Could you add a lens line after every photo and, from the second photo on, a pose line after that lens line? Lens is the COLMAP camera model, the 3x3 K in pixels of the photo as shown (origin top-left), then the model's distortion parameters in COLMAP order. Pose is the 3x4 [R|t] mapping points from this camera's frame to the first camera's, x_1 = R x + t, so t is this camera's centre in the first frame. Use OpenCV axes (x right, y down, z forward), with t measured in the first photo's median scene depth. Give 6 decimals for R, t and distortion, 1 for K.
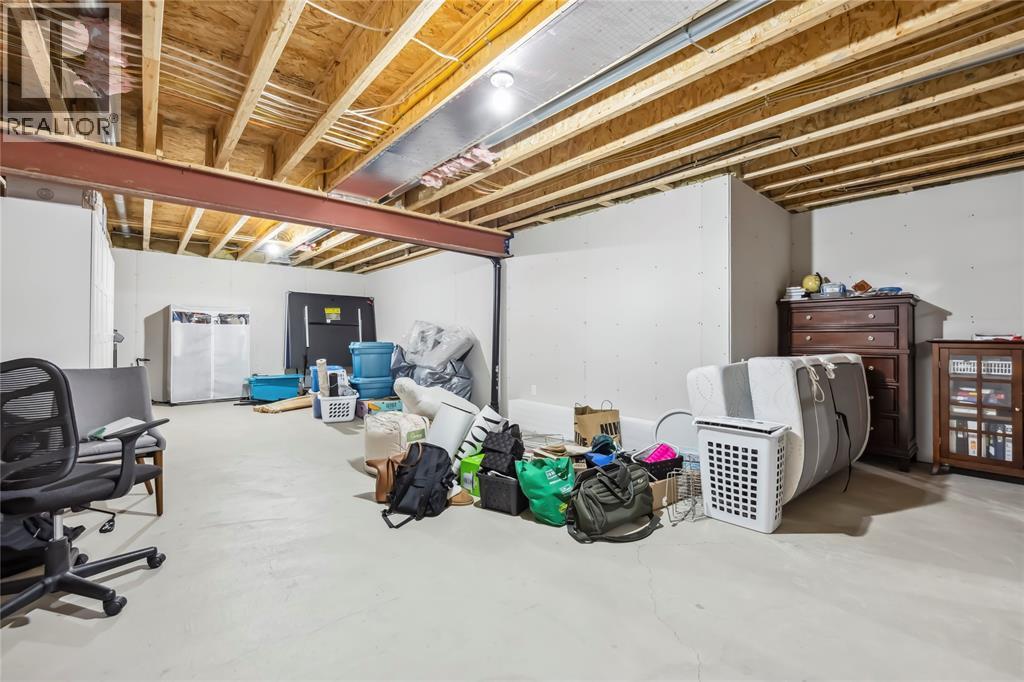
lens RADIAL K [[424.8, 0, 512.7], [0, 424.8, 328.7], [0, 0, 1]] dist [0.000288, 0.000009]
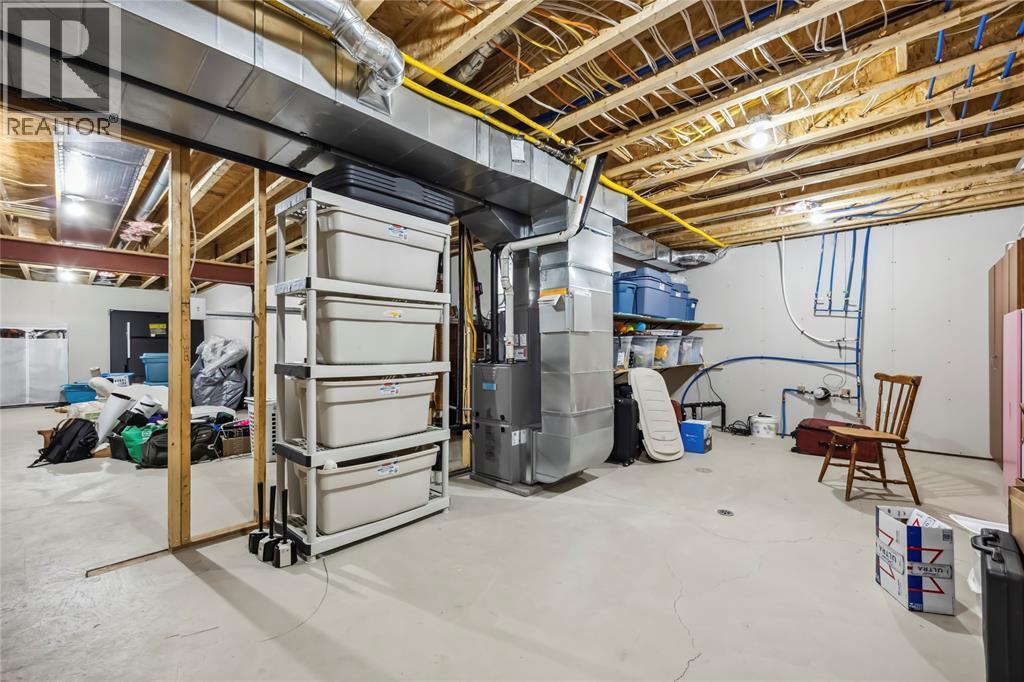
lens RADIAL K [[422.5, 0, 512.0], [0, 422.5, 341.0], [0, 0, 1]] dist [0.000641, 0.000040]
pose [[0.994887, -0.003171, 0.100946, 0.483308], [0.002966, 0.999993, 0.002185, -0.002454], [-0.100952, -0.001874, 0.994890, -0.271016]]
